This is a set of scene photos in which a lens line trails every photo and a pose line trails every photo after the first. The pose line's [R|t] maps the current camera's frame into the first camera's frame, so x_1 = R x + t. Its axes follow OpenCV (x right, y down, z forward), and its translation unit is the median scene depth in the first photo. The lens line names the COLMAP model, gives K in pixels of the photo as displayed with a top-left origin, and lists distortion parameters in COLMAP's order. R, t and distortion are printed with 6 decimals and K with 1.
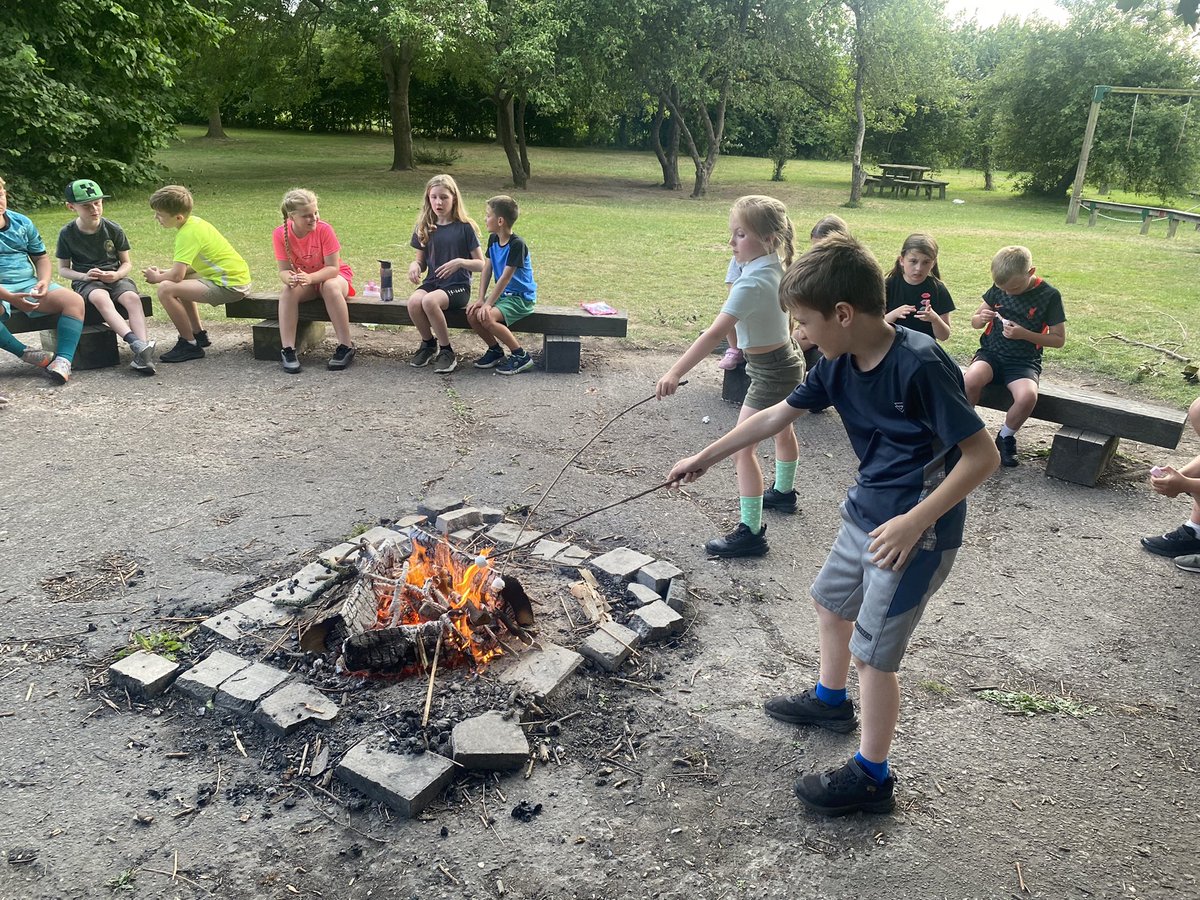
lens RADIAL K [[914.3, 0, 597.4], [0, 914.3, 448.3], [0, 0, 1]] dist [0.026334, -0.022677]
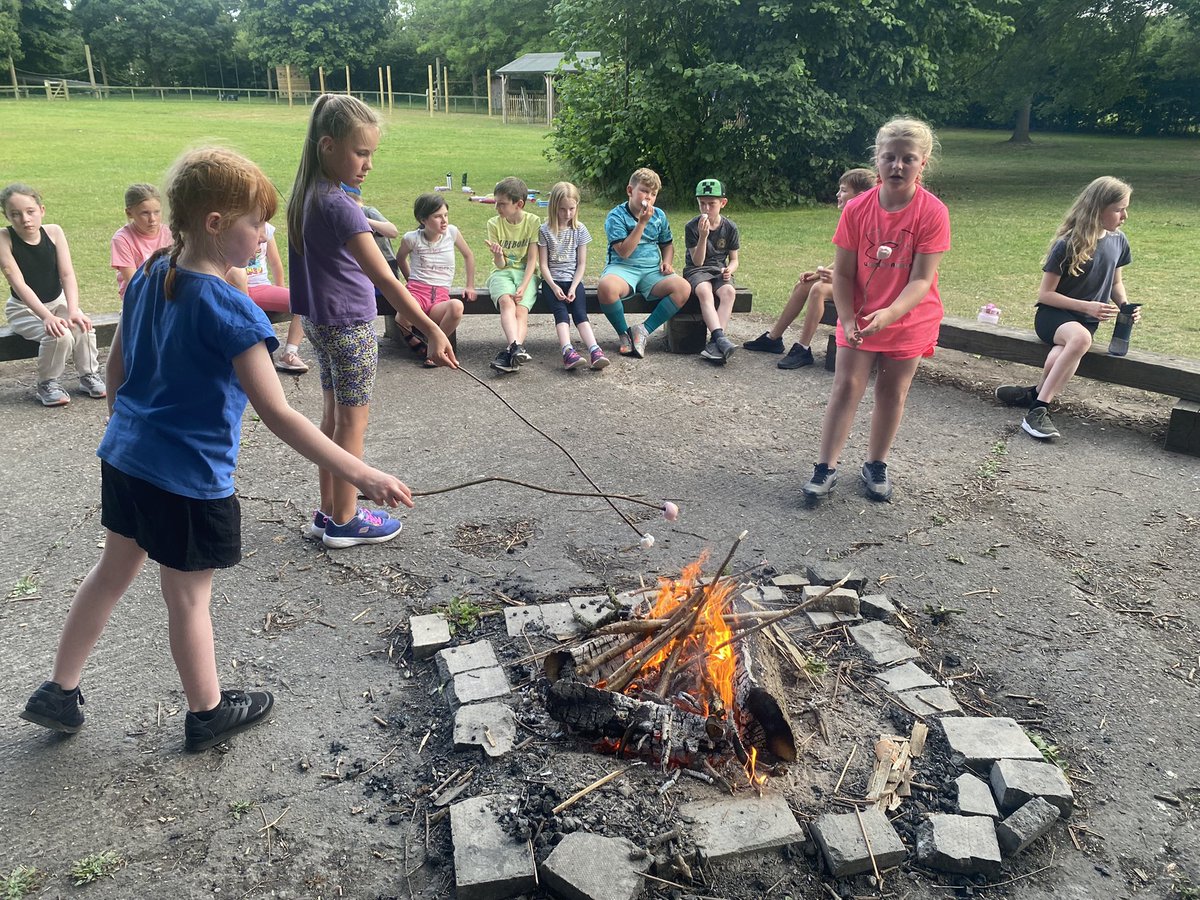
lens RADIAL K [[914.3, 0, 594.7], [0, 914.3, 439.9], [0, 0, 1]] dist [0.026334, -0.022677]
pose [[0.685090, 0.218439, -0.694936, 0.280346], [-0.228169, 0.970324, 0.080065, -0.089119], [0.691802, 0.103711, 0.714600, 0.299115]]
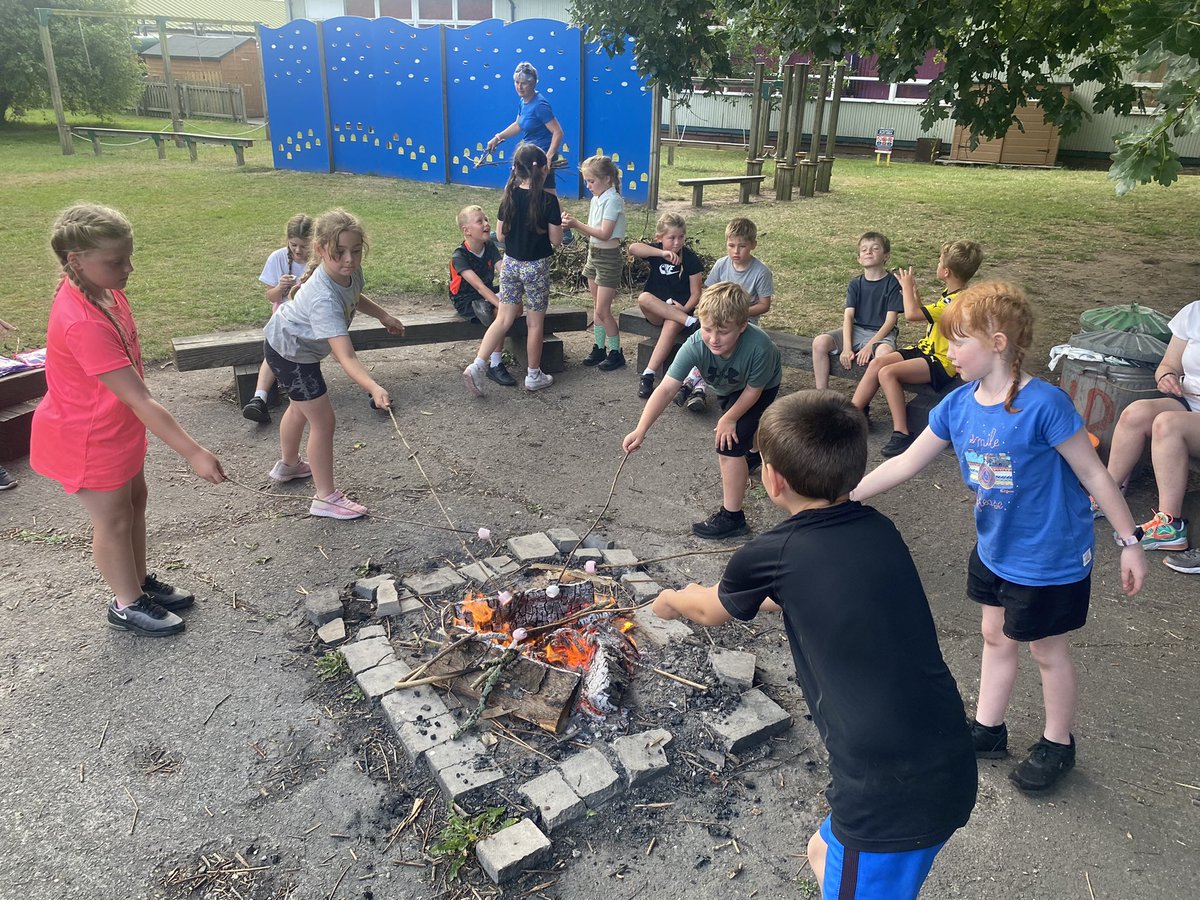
lens RADIAL K [[914.3, 0, 606.3], [0, 914.3, 450.8], [0, 0, 1]] dist [0.026334, -0.022677]
pose [[0.444993, -0.380921, 0.810481, -0.886790], [0.300530, 0.916063, 0.265538, -0.284744], [-0.843601, 0.125411, 0.522120, 0.339403]]
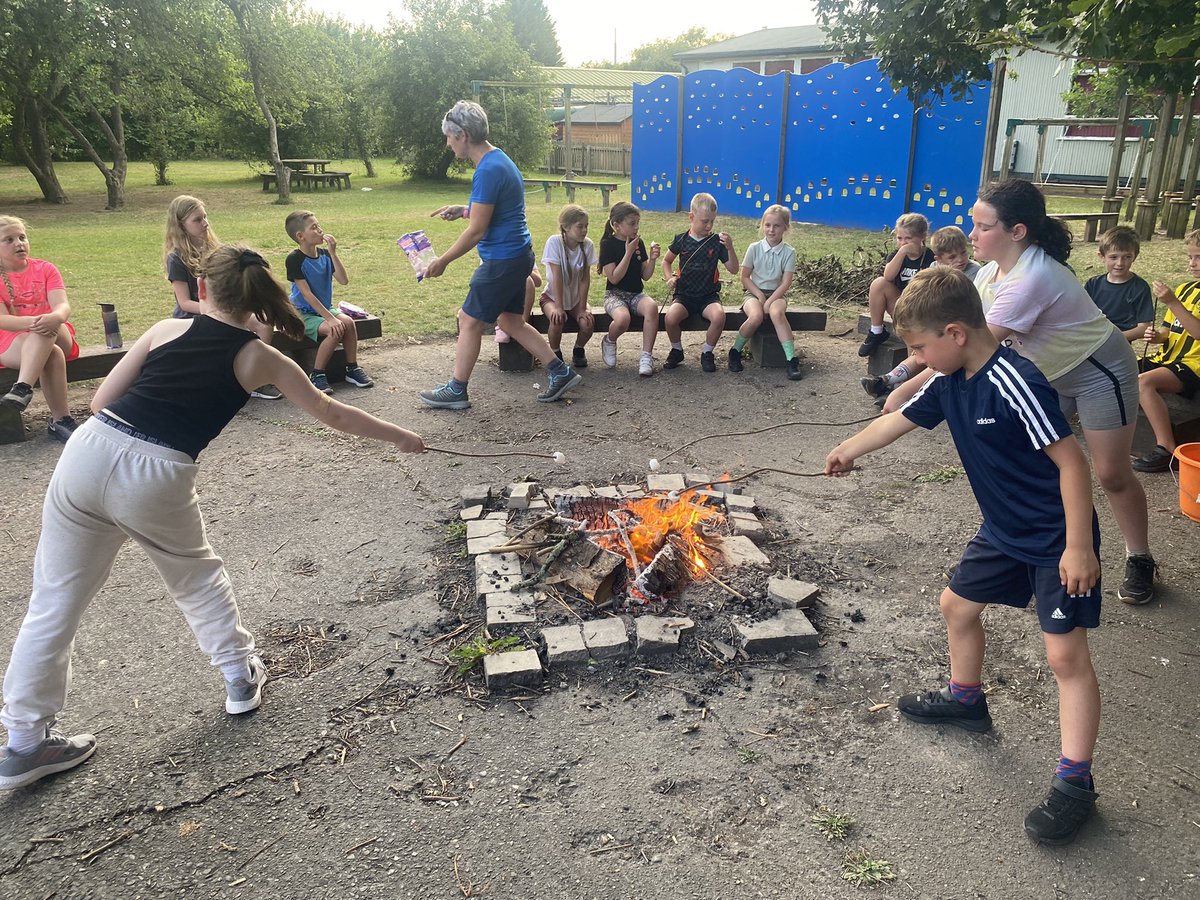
lens RADIAL K [[914.3, 0, 608.6], [0, 914.3, 437.5], [0, 0, 1]] dist [0.026334, -0.022677]
pose [[0.760752, -0.252567, 0.597885, -0.833001], [0.254372, 0.963508, 0.083355, -0.063387], [-0.597119, 0.088673, 0.797236, 0.052519]]
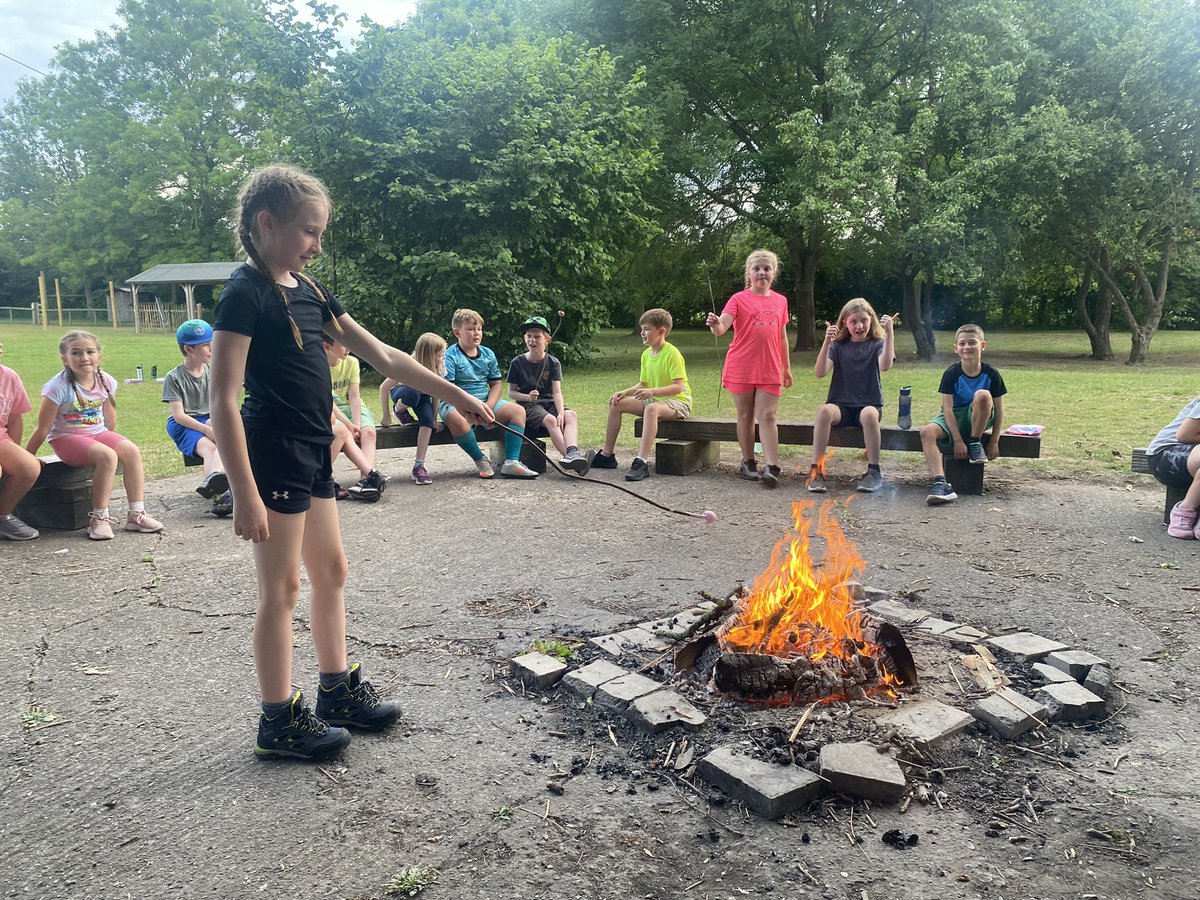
lens RADIAL K [[914.3, 0, 595.7], [0, 914.3, 456.2], [0, 0, 1]] dist [0.026334, -0.022677]
pose [[0.910889, 0.010389, -0.412521, 0.013539], [-0.091526, 0.979870, -0.177422, 0.155723], [0.402373, 0.199368, 0.893503, 0.003236]]
